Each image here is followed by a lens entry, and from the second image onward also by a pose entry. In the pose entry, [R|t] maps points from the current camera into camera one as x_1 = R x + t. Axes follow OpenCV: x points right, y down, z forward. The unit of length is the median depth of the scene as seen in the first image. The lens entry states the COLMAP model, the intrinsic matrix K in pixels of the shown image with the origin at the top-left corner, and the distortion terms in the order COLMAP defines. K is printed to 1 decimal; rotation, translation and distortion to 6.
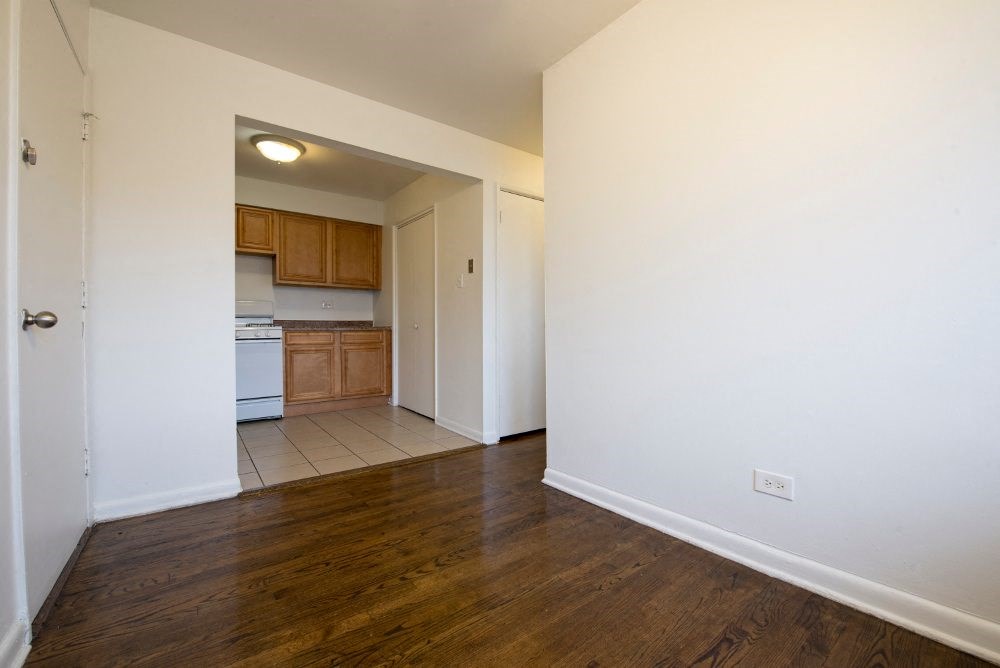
lens RADIAL K [[406.4, 0, 497.4], [0, 406.4, 329.9], [0, 0, 1]] dist [-0.011569, -0.000150]
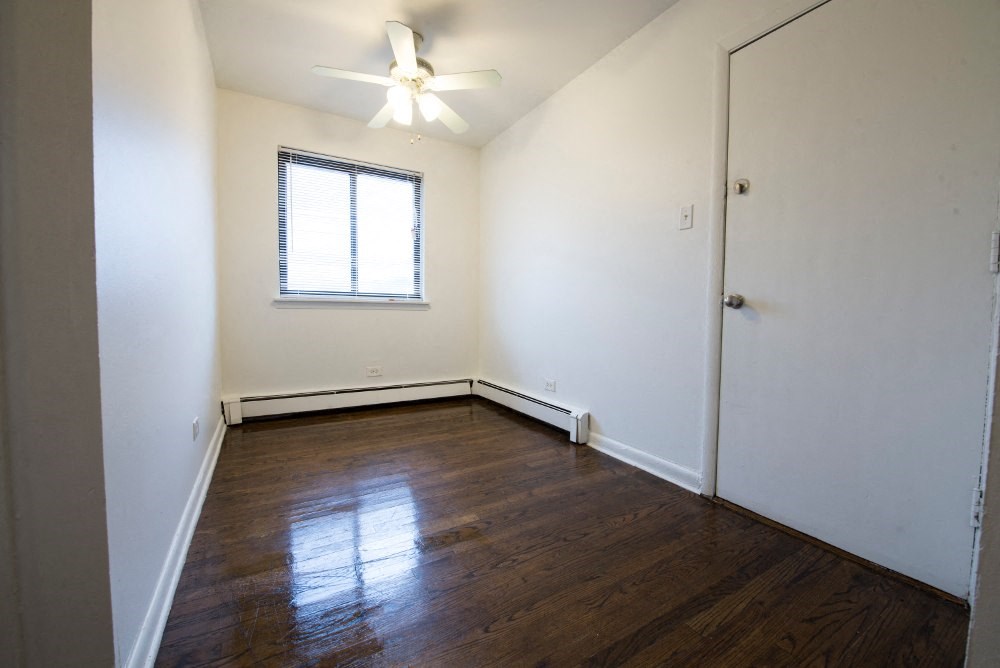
lens RADIAL K [[406.4, 0, 497.4], [0, 406.4, 329.9], [0, 0, 1]] dist [-0.011569, -0.000150]
pose [[-0.992929, -0.013357, 0.117957, -0.426869], [-0.007795, 0.998841, 0.047490, 0.014083], [-0.118455, 0.046235, -0.991882, 2.338068]]
